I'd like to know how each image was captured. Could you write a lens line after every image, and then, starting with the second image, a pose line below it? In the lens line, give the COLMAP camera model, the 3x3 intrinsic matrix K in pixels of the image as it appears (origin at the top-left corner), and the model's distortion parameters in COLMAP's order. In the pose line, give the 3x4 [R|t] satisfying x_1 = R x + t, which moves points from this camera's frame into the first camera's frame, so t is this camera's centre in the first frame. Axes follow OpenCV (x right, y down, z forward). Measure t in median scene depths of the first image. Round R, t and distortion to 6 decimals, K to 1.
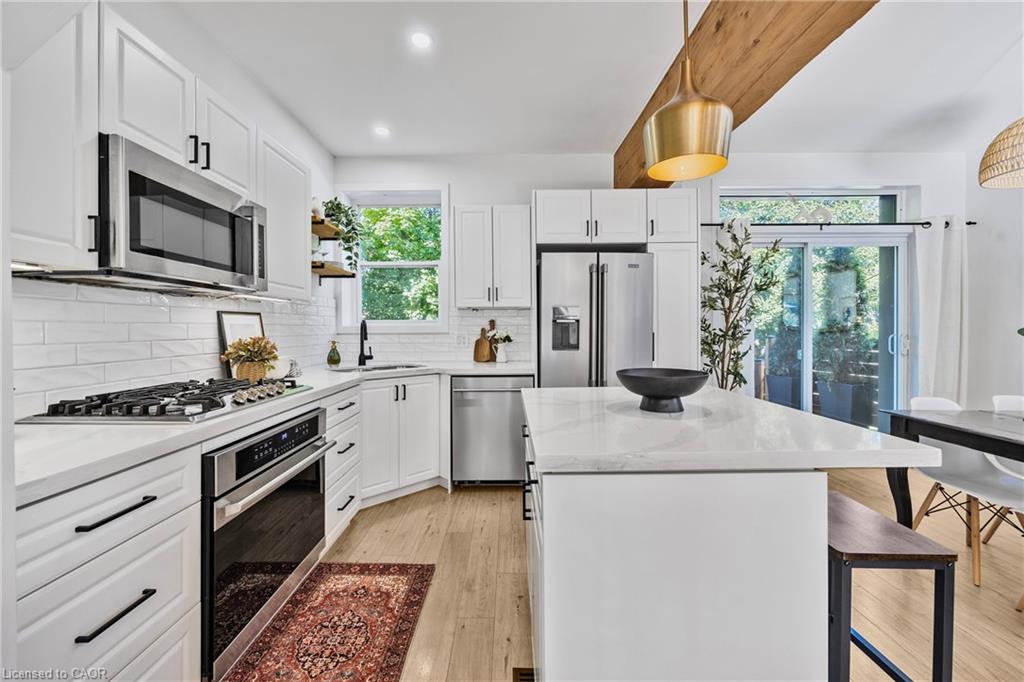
lens RADIAL K [[408.3, 0, 512.9], [0, 408.3, 341.1], [0, 0, 1]] dist [-0.001566, 0.004679]
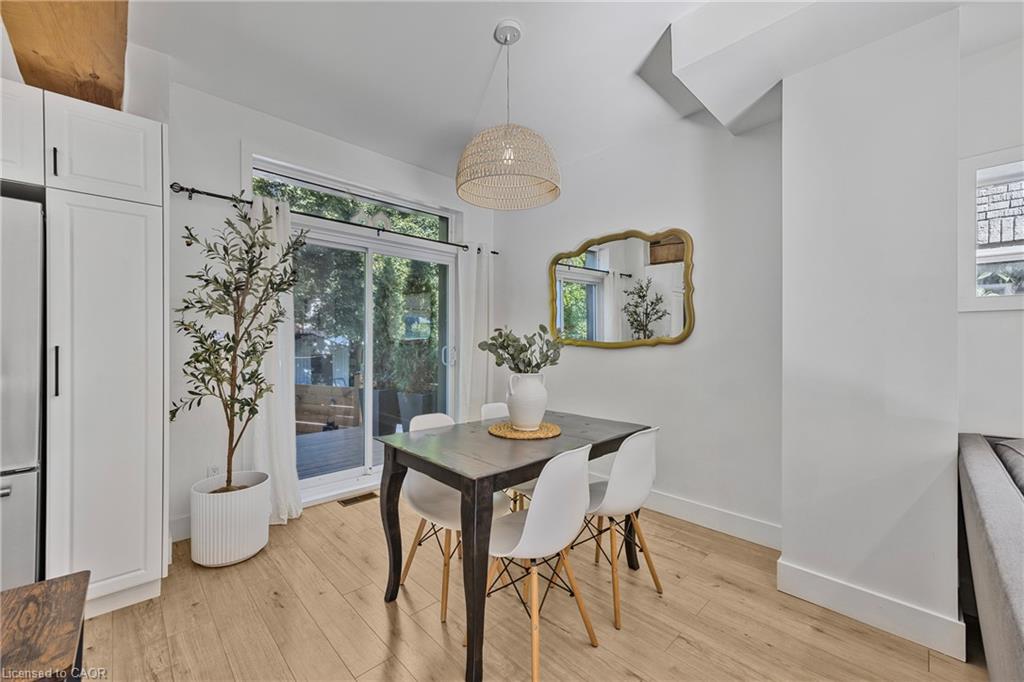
lens RADIAL K [[408.3, 0, 511.0], [0, 408.3, 341.4], [0, 0, 1]] dist [-0.001566, 0.004679]
pose [[0.722105, 0.007045, 0.691748, 0.338395], [0.006484, 0.999835, -0.016951, -0.011010], [-0.691754, 0.016726, 0.721940, 0.122469]]
